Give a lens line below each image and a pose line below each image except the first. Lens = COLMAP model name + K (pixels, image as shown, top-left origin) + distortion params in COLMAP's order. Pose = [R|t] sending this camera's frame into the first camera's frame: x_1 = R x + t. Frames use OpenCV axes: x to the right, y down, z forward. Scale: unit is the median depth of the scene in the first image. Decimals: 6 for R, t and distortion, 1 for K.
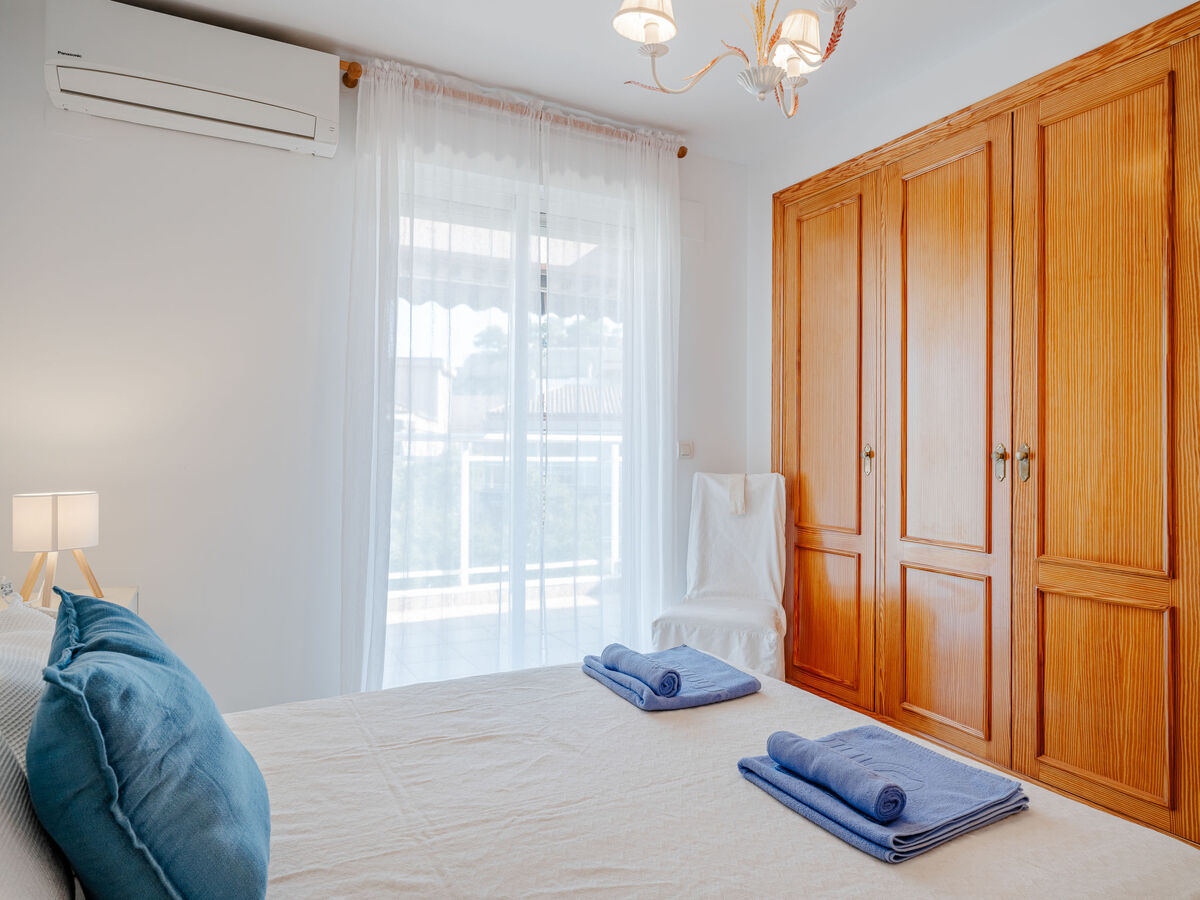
lens RADIAL K [[737.2, 0, 599.5], [0, 737.2, 439.1], [0, 0, 1]] dist [-0.001956, 0.001595]
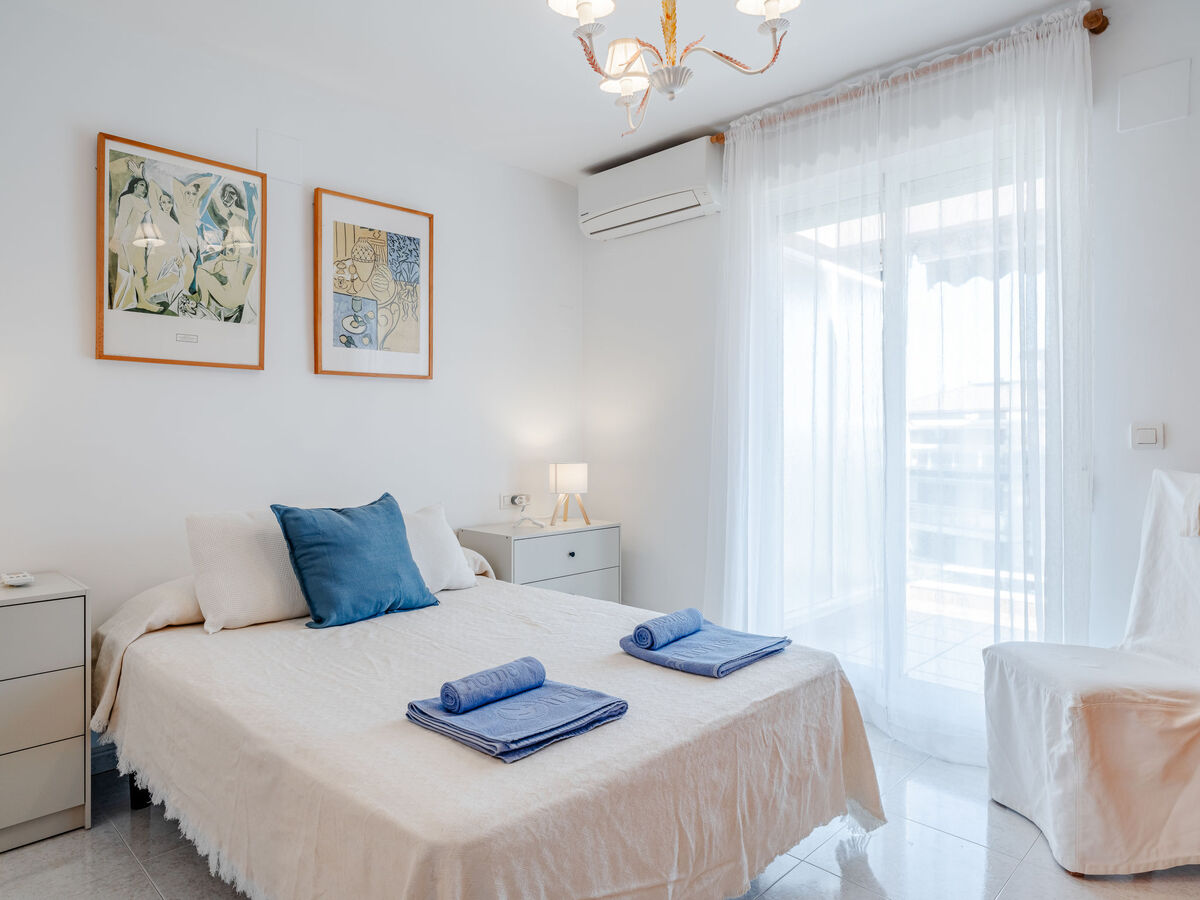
lens RADIAL K [[737.2, 0, 573.9], [0, 737.2, 436.9], [0, 0, 1]] dist [-0.001956, 0.001595]
pose [[0.294421, -0.002906, -0.955671, 0.739609], [0.017346, 0.999847, 0.002304, 0.005158], [0.955518, -0.017256, 0.294426, 0.345720]]
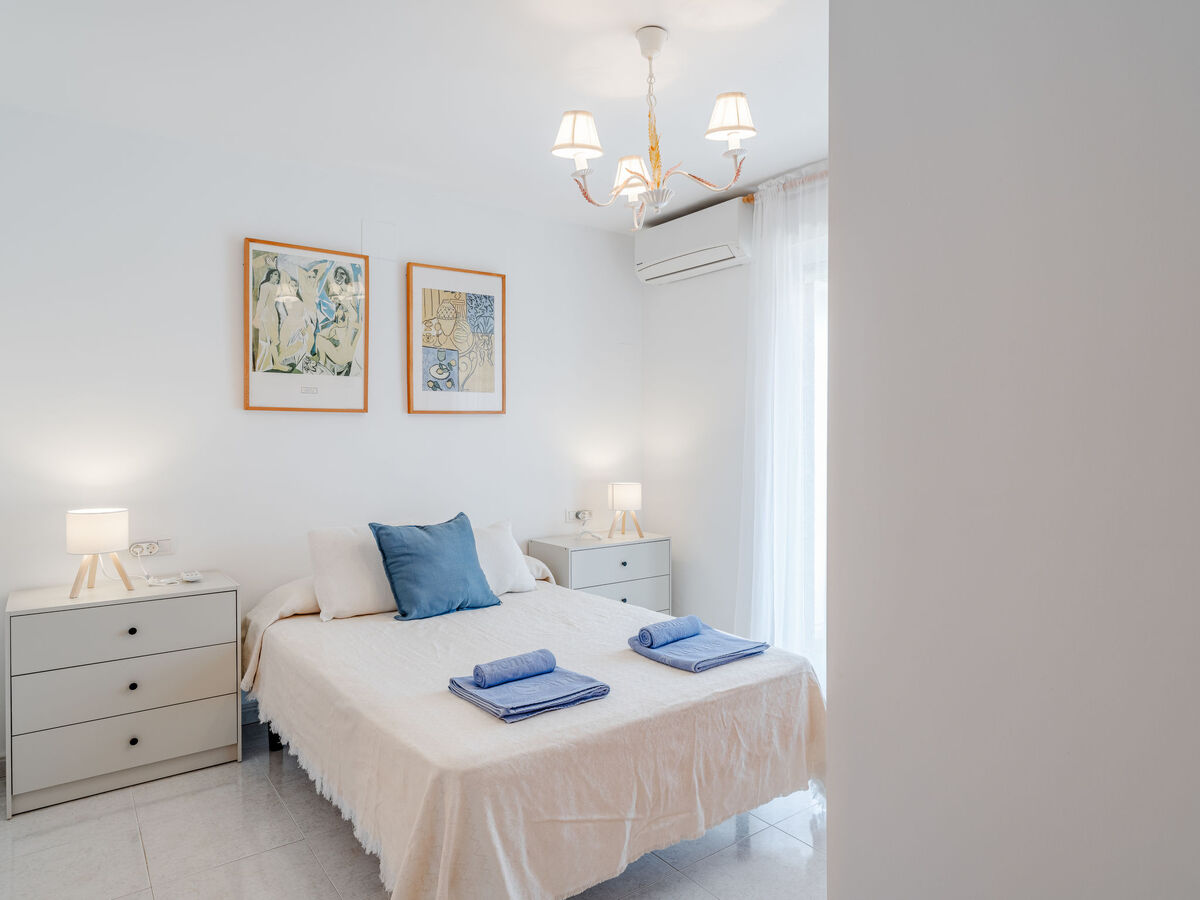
lens RADIAL K [[737.2, 0, 576.5], [0, 737.2, 437.1], [0, 0, 1]] dist [-0.001956, 0.001595]
pose [[0.134786, 0.001387, -0.990874, 0.954704], [0.022112, 0.999746, 0.004407, -0.047934], [0.990628, -0.022504, 0.134721, 0.423557]]
